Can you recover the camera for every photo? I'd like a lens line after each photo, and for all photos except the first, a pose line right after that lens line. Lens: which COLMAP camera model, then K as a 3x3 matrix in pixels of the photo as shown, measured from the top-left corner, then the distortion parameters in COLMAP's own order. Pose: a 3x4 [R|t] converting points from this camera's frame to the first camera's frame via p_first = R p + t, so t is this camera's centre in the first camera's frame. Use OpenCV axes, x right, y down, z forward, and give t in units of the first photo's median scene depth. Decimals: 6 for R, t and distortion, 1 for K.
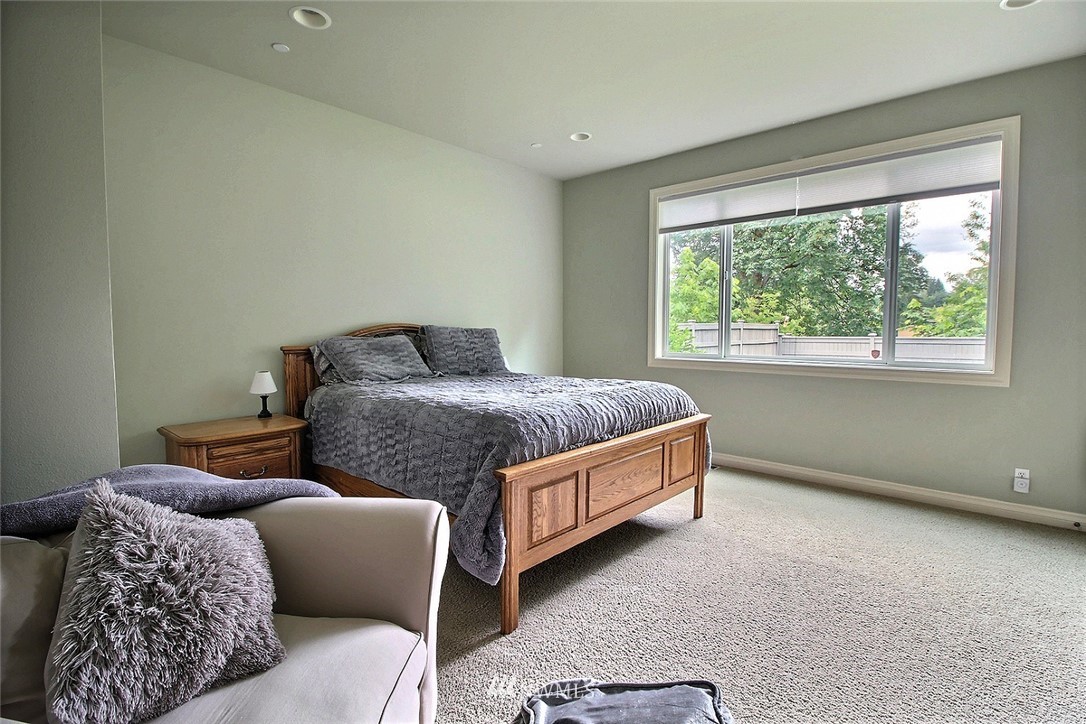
lens RADIAL K [[503.9, 0, 543.2], [0, 503.9, 363.2], [0, 0, 1]] dist [-0.001249, -0.011469]
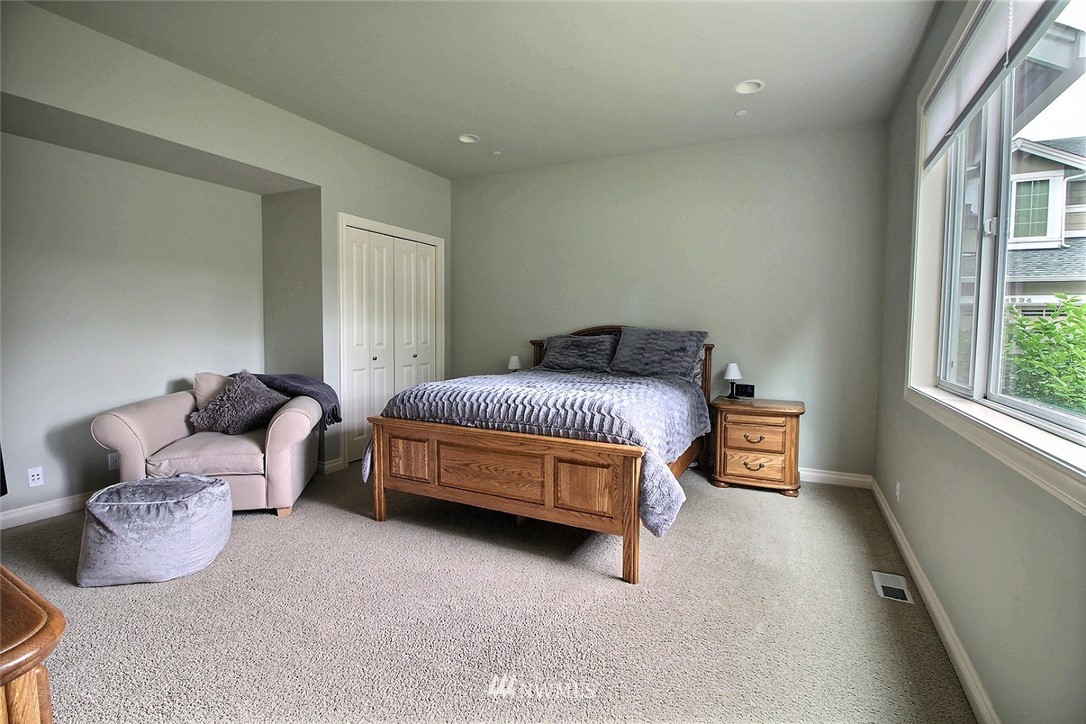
lens RADIAL K [[503.9, 0, 541.6], [0, 503.9, 360.0], [0, 0, 1]] dist [-0.001249, -0.011469]
pose [[0.286434, 0.073262, -0.955295, 1.311369], [-0.083309, 0.995200, 0.051343, -0.073299], [0.954471, 0.064878, 0.291163, 0.853585]]
